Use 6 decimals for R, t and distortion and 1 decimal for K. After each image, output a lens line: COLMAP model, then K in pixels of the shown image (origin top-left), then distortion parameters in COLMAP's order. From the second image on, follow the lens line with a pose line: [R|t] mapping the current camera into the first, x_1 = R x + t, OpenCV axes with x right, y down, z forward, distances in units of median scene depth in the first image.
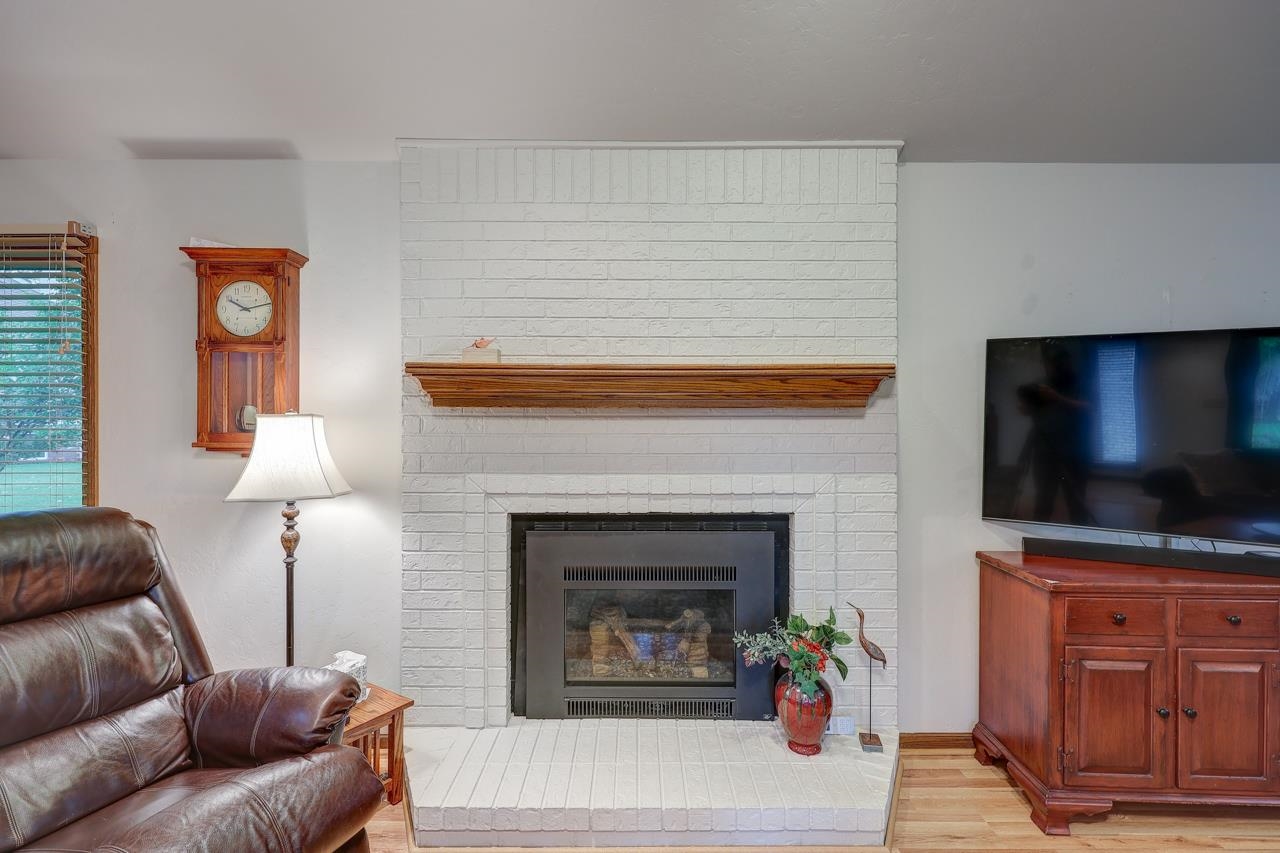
lens RADIAL K [[613.2, 0, 640.5], [0, 613.2, 422.8], [0, 0, 1]] dist [0.000824, 0.000621]
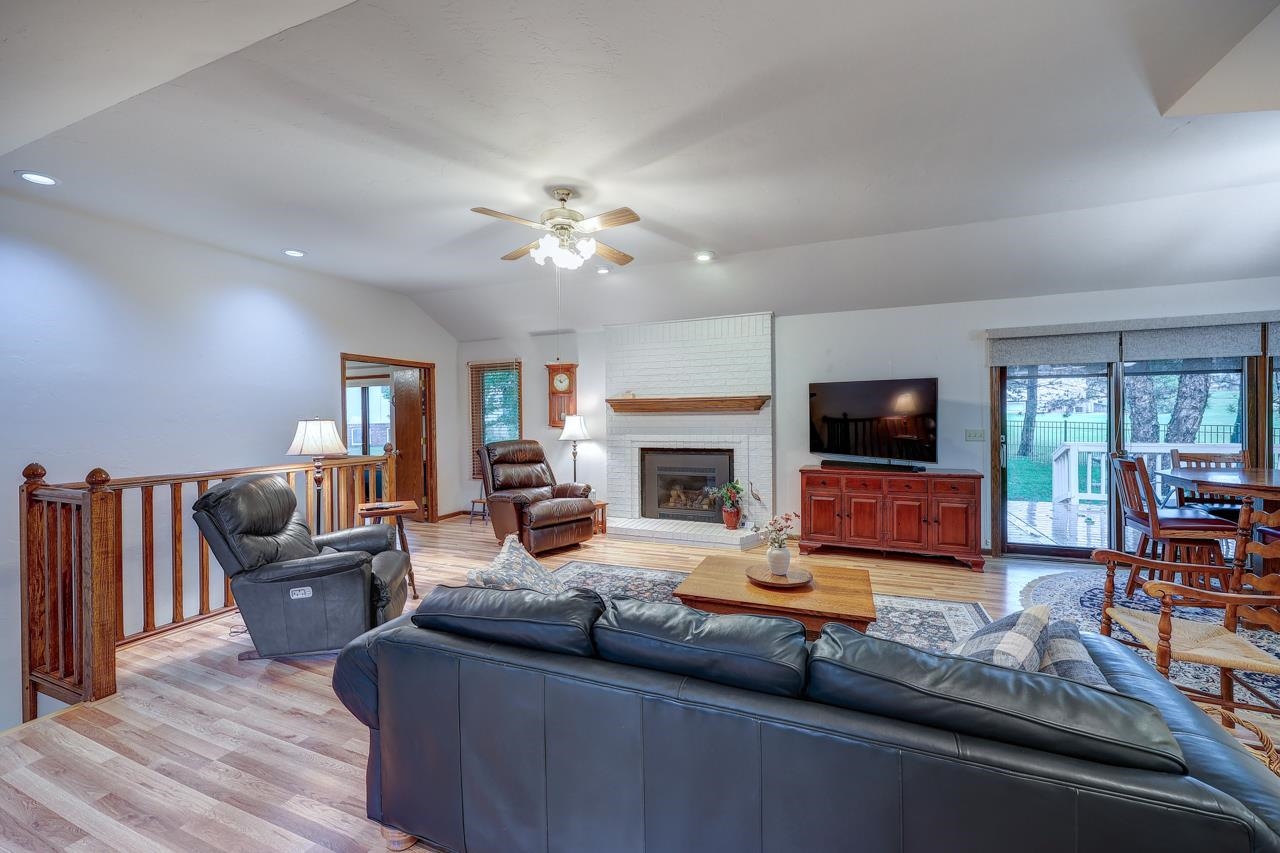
lens RADIAL K [[513.0, 0, 646.1], [0, 513.0, 421.5], [0, 0, 1]] dist [-0.000923, -0.000078]
pose [[0.928627, -0.007824, -0.370931, 0.755801], [0.011729, 0.999897, 0.008273, -0.000268], [0.370828, -0.012033, 0.928623, -1.323421]]
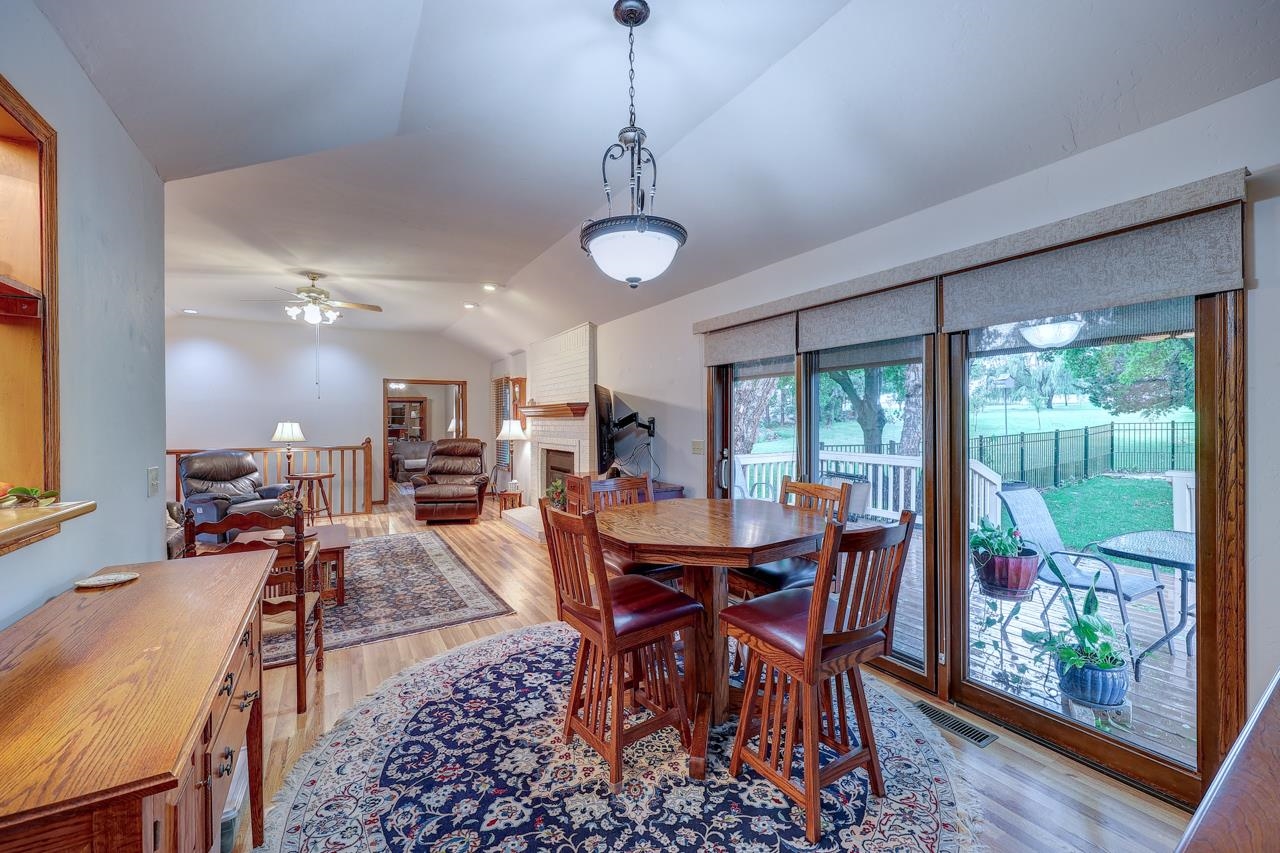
lens RADIAL K [[513.0, 0, 646.1], [0, 513.0, 421.5], [0, 0, 1]] dist [-0.000923, -0.000078]
pose [[0.531897, -0.001276, -0.846808, 2.633866], [0.005327, 0.999984, 0.001838, -0.003099], [0.846792, -0.005488, 0.531896, -0.017223]]
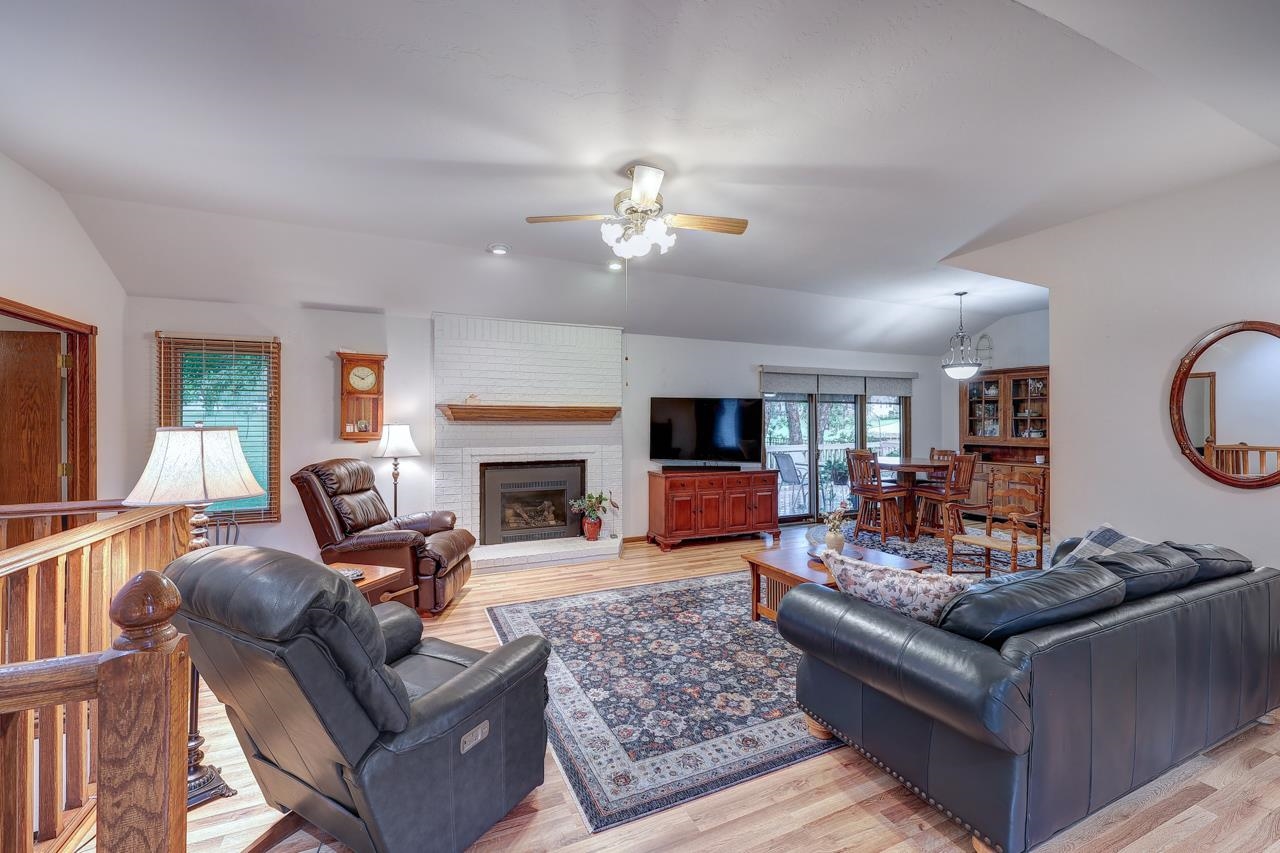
lens RADIAL K [[513.0, 0, 646.1], [0, 513.0, 421.5], [0, 0, 1]] dist [-0.000923, -0.000078]
pose [[0.908268, -0.000861, 0.418388, -0.482540], [0.003397, 0.999980, -0.005316, -0.009584], [-0.418375, 0.006250, 0.908253, -1.226435]]
